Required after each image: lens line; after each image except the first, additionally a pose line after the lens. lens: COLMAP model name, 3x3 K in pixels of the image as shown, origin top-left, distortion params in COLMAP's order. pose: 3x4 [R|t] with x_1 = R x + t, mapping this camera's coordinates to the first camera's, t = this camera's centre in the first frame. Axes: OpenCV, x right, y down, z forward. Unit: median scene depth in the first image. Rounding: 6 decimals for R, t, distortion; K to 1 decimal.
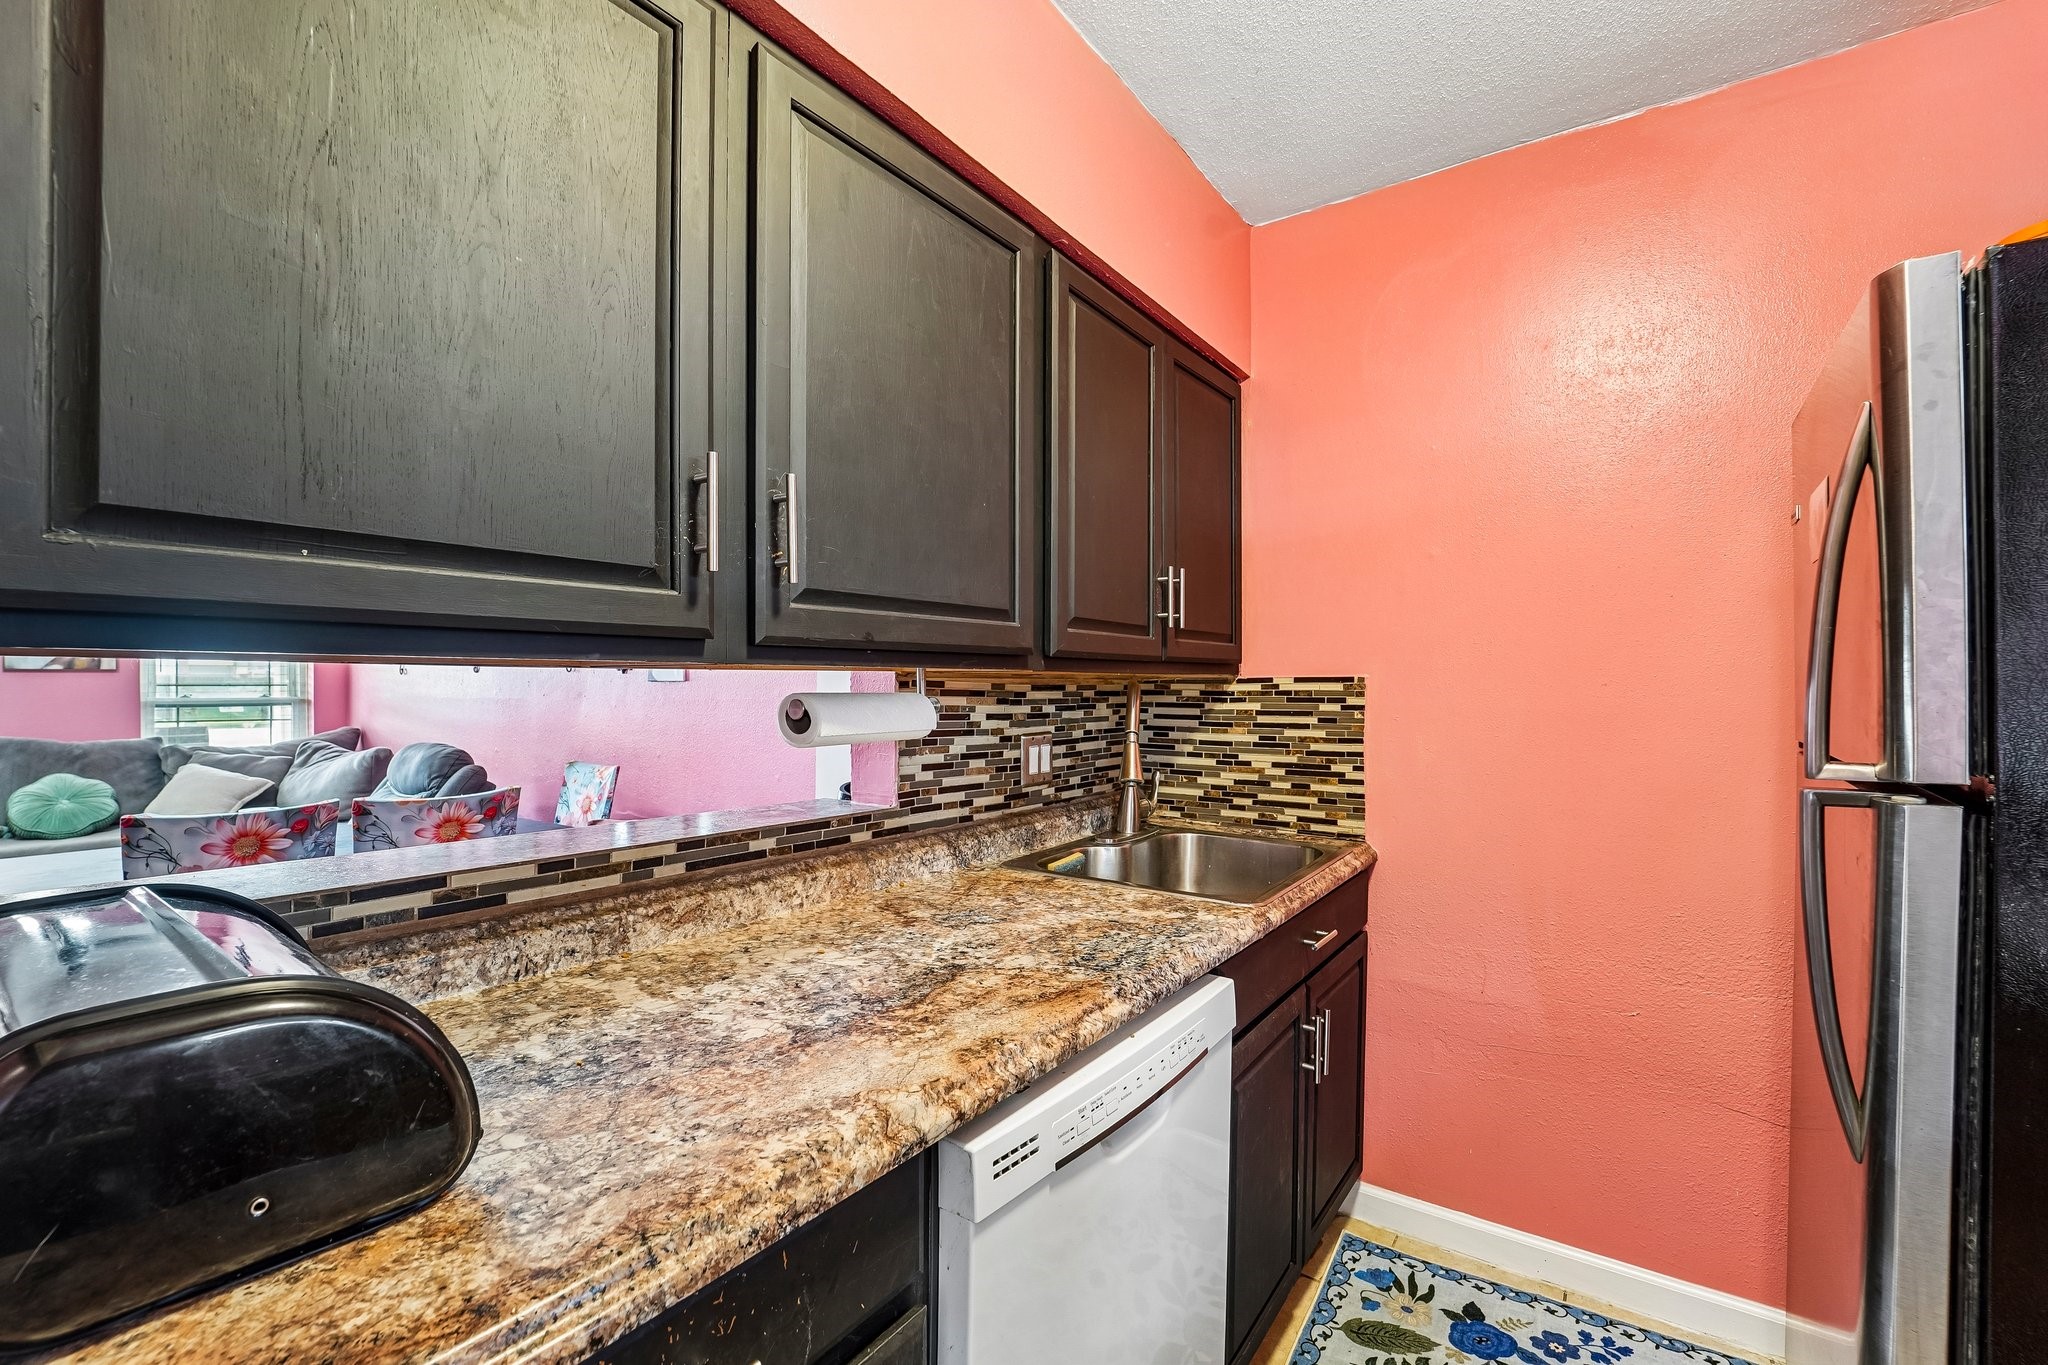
lens RADIAL K [[892.4, 0, 1024.0], [0, 892.4, 682.5], [0, 0, 1]] dist [-0.042155, 0.009395]
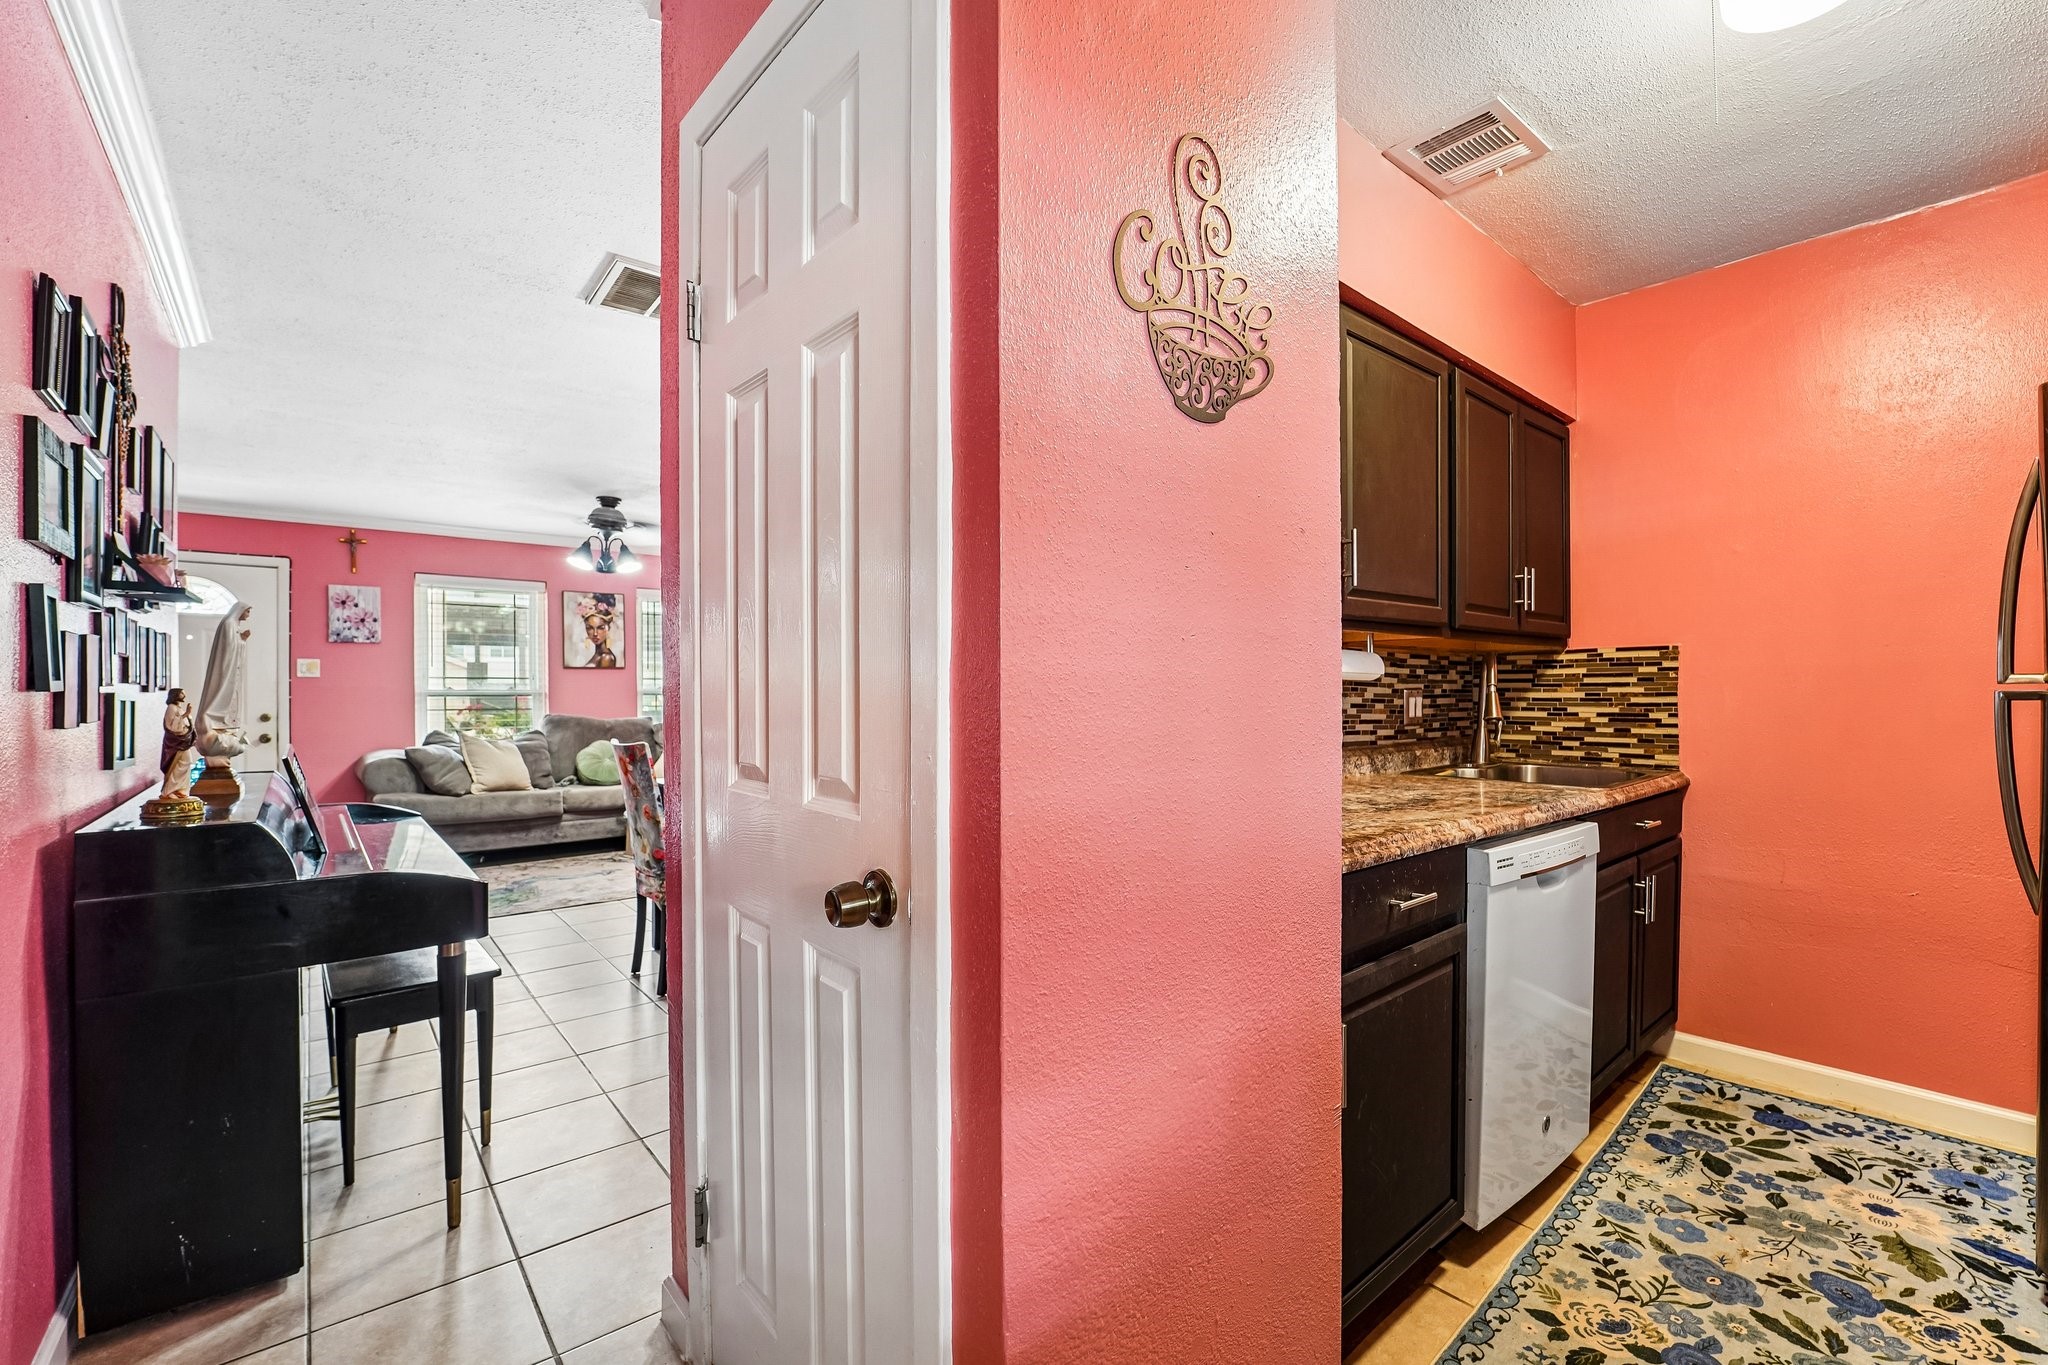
lens RADIAL K [[844.5, 0, 1024.0], [0, 844.5, 682.5], [0, 0, 1]] dist [-0.047472, 0.006747]
pose [[0.960020, -0.004260, -0.279898, -0.205959], [0.004476, 0.999990, 0.000133, 0.044262], [0.279894, -0.001380, 0.960030, -0.439061]]
